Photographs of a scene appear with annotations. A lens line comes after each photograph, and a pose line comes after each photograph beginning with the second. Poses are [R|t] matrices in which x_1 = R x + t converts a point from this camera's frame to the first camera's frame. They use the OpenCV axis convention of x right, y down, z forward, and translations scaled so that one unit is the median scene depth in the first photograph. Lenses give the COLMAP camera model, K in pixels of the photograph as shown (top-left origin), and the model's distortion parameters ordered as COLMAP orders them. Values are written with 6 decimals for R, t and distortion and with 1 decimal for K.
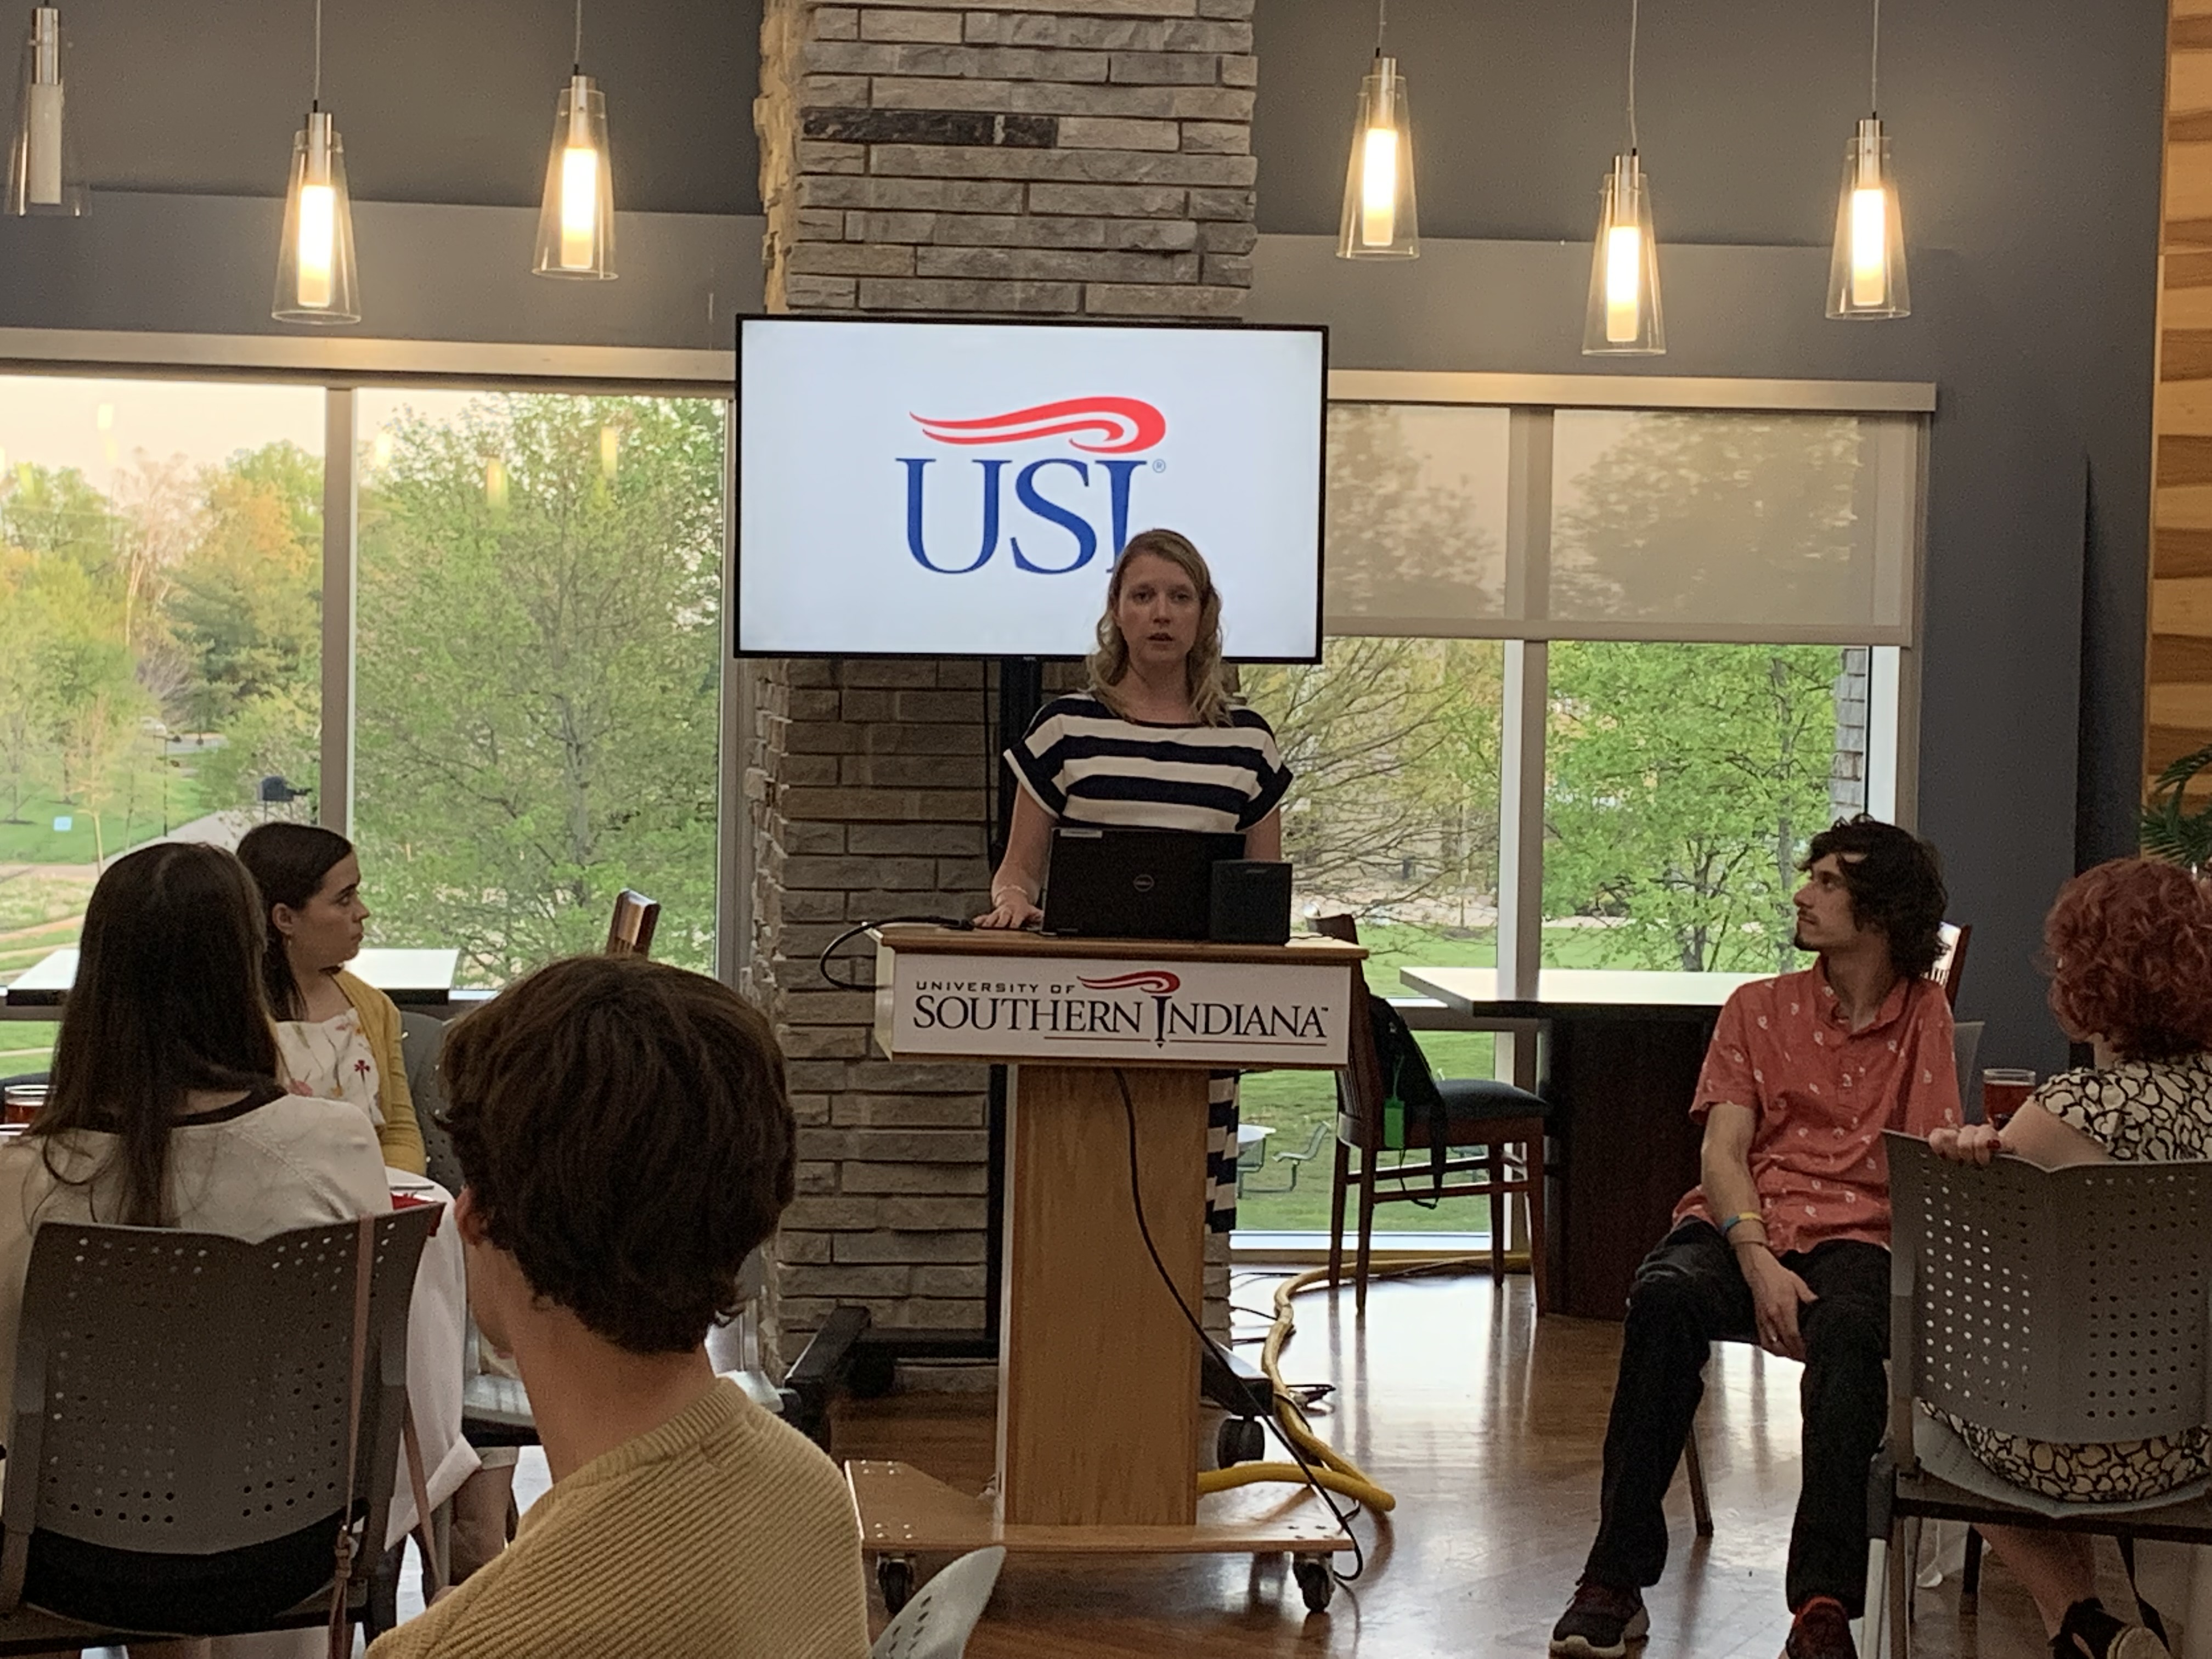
lens RADIAL K [[4052.6, 0, 1106.0], [0, 4052.6, 829.5], [0, 0, 1]] dist [0.204211, -0.239597]
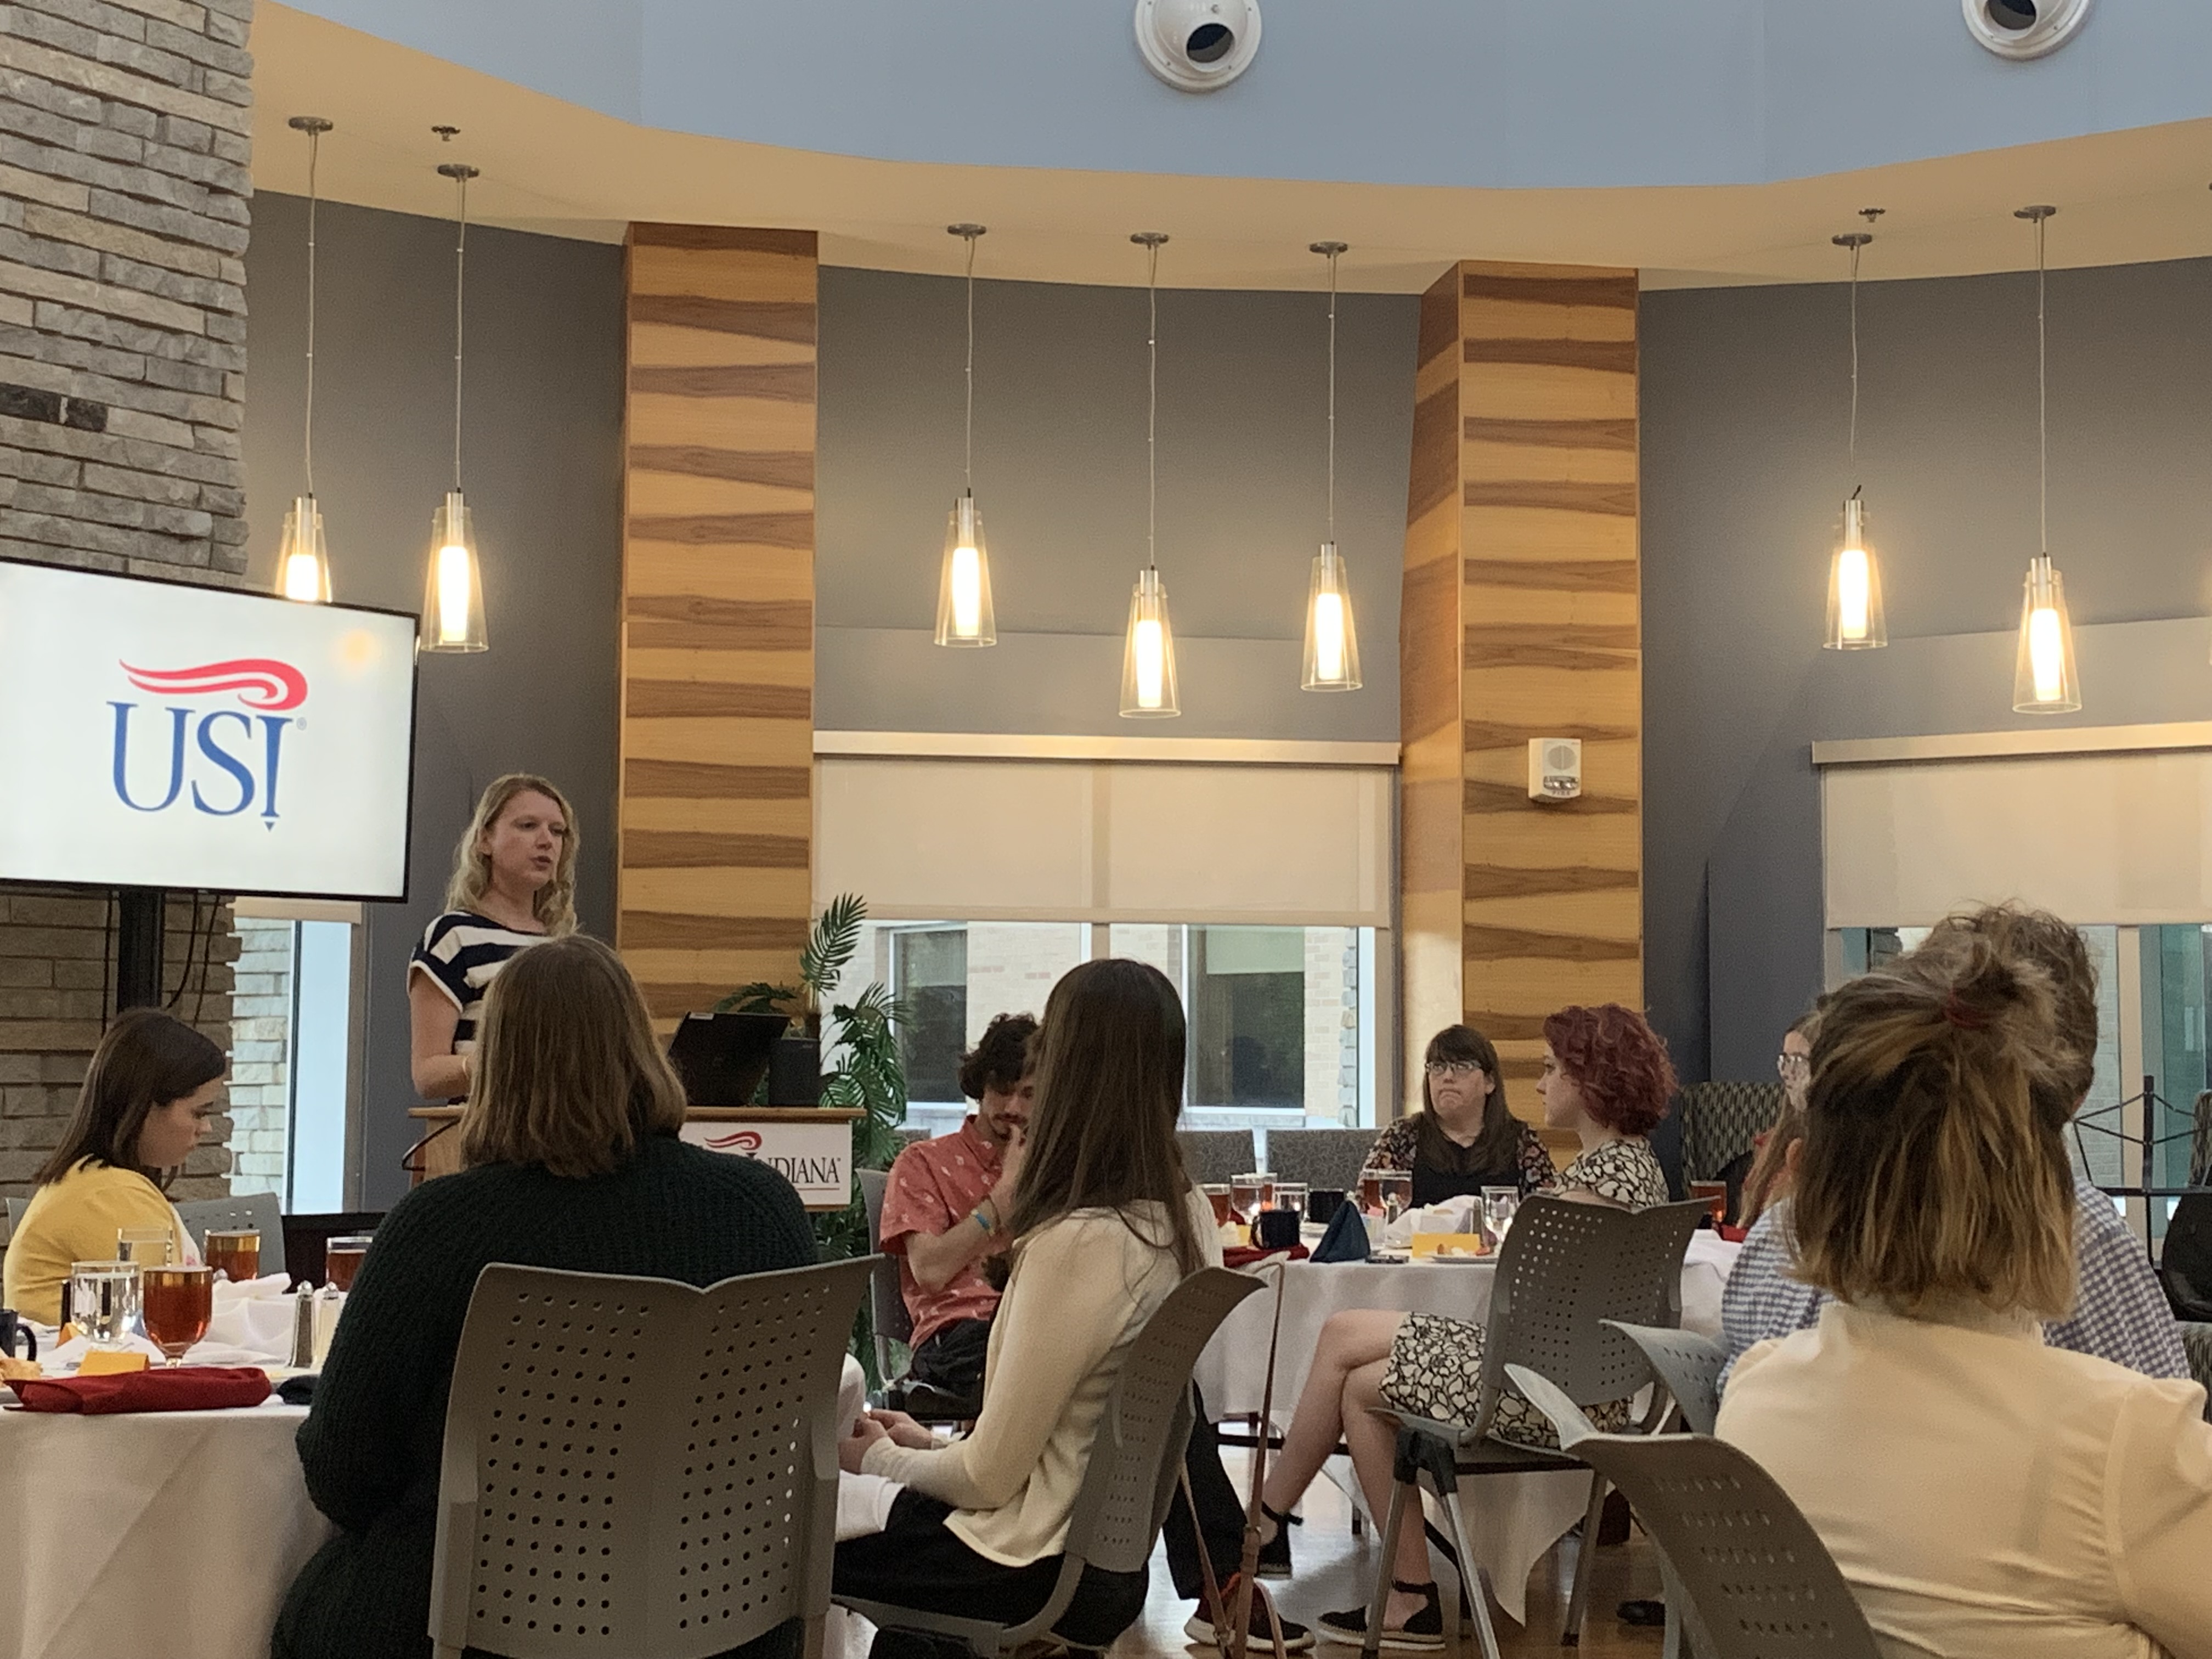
lens RADIAL K [[3420.4, 0, 1106.0], [0, 3420.4, 829.5], [0, 0, 1]] dist [0.115581, 0.011818]
pose [[0.669158, 0.036774, 0.742209, -0.518507], [0.037157, 0.995870, -0.082842, 0.025808], [-0.742190, 0.083013, 0.665028, 0.190753]]
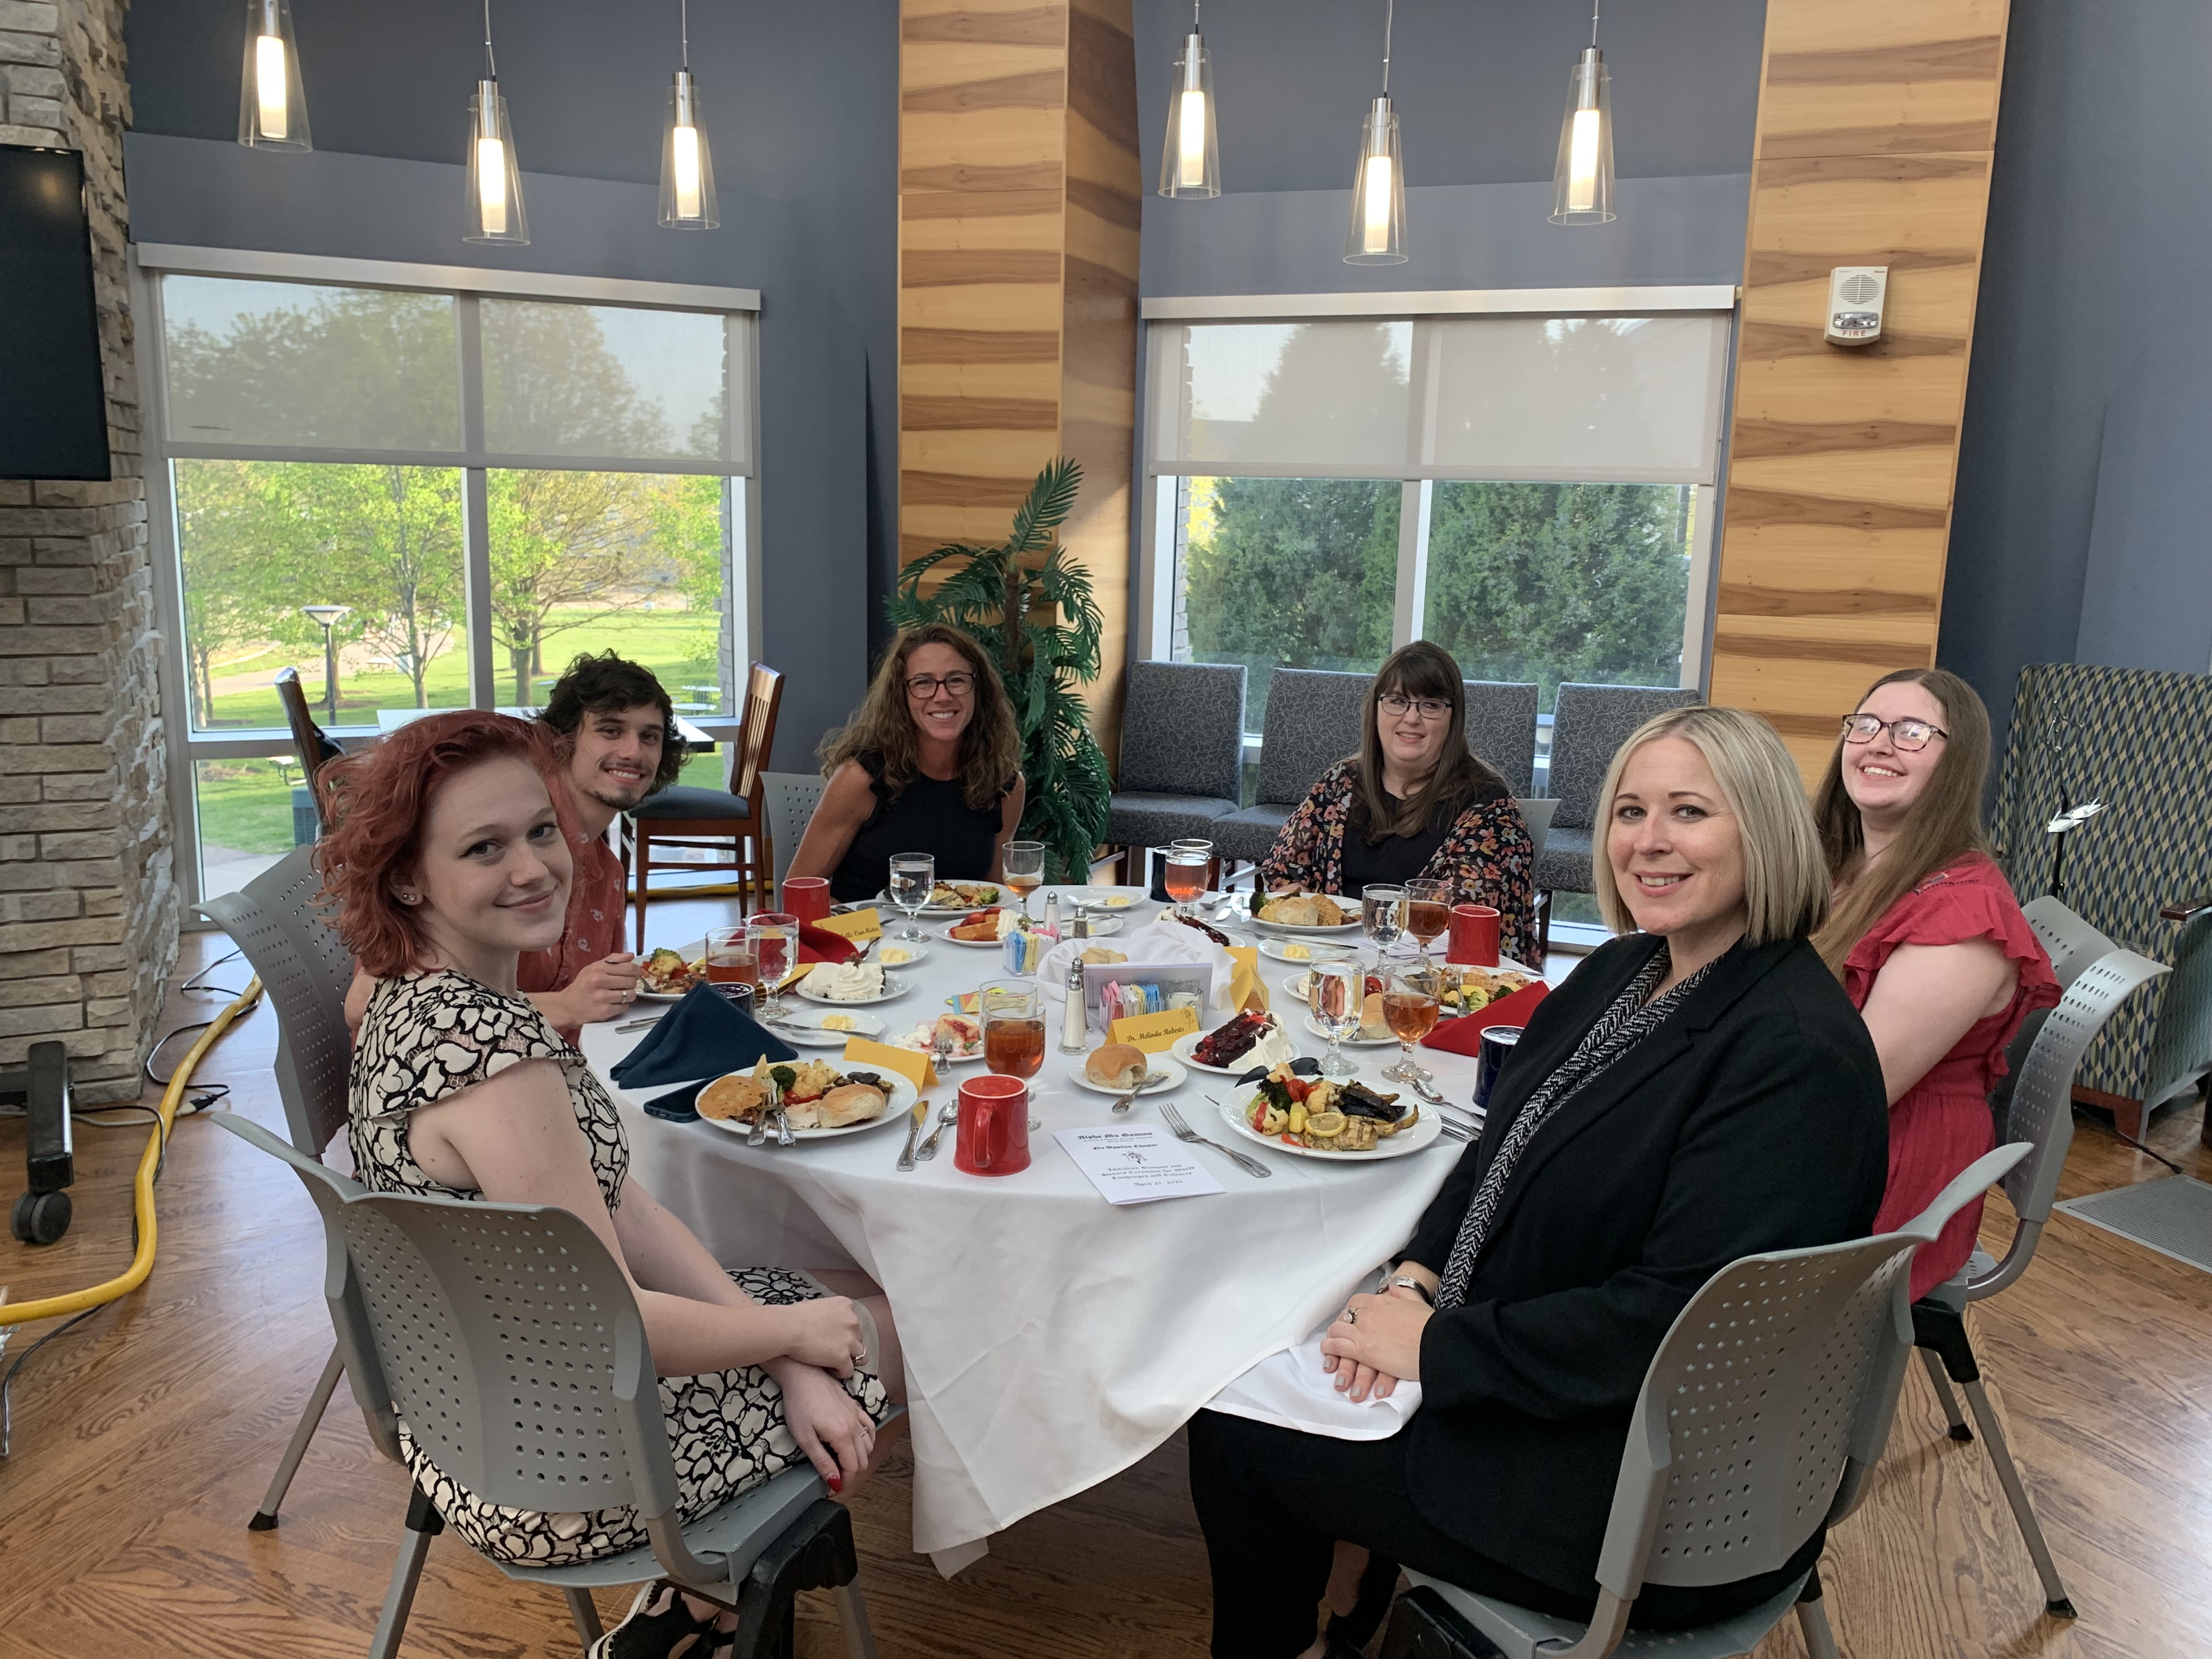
lens RADIAL K [[1665.7, 0, 1106.0], [0, 1665.7, 829.5], [0, 0, 1]] dist [0.055307, -0.080828]
pose [[0.948528, -0.055815, 0.311737, 0.152400], [0.005530, 0.987116, 0.159914, -0.018445], [-0.316646, -0.149959, 0.936615, 0.466457]]
